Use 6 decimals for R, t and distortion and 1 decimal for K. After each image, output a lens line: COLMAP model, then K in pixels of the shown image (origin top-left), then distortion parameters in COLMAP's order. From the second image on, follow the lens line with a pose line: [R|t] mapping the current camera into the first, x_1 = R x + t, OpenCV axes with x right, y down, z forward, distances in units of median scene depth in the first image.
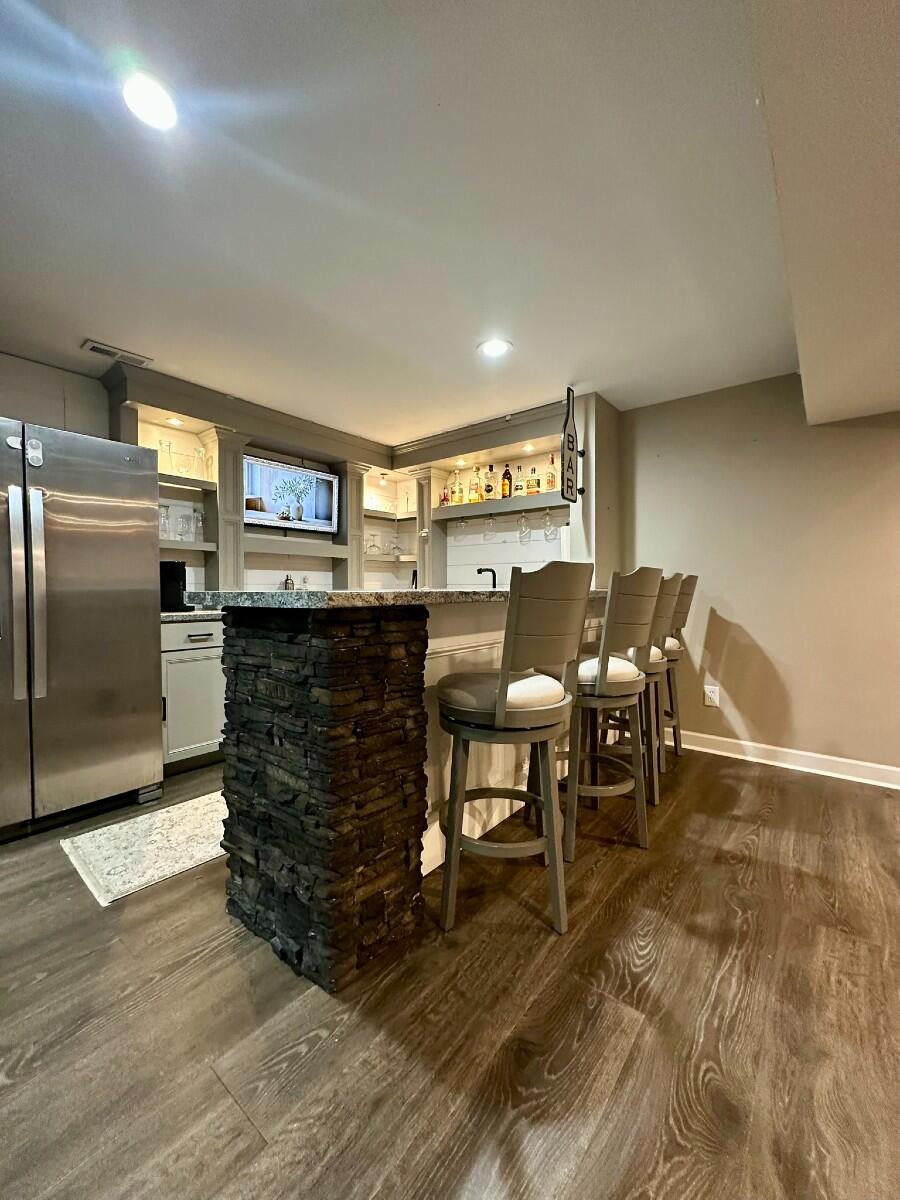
lens RADIAL K [[473.1, 0, 446.6], [0, 473.1, 601.1], [0, 0, 1]] dist [-0.004502, 0.000273]
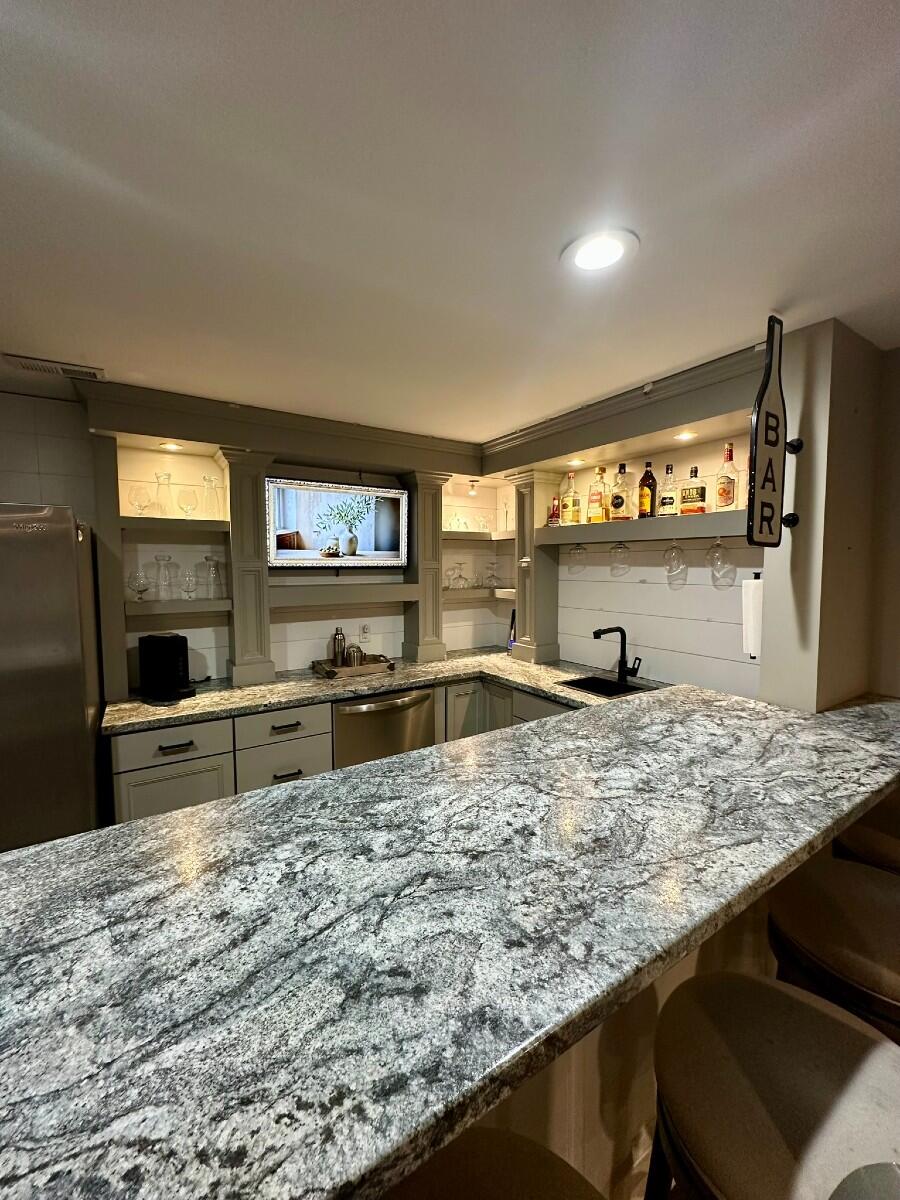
lens RADIAL K [[473.1, 0, 449.8], [0, 473.1, 599.8], [0, 0, 1]] dist [-0.004502, 0.000273]
pose [[0.951174, 0.021610, -0.307898, 0.073334], [-0.007387, 0.998854, 0.047285, -0.134200], [0.308567, -0.042702, 0.950244, 0.315536]]
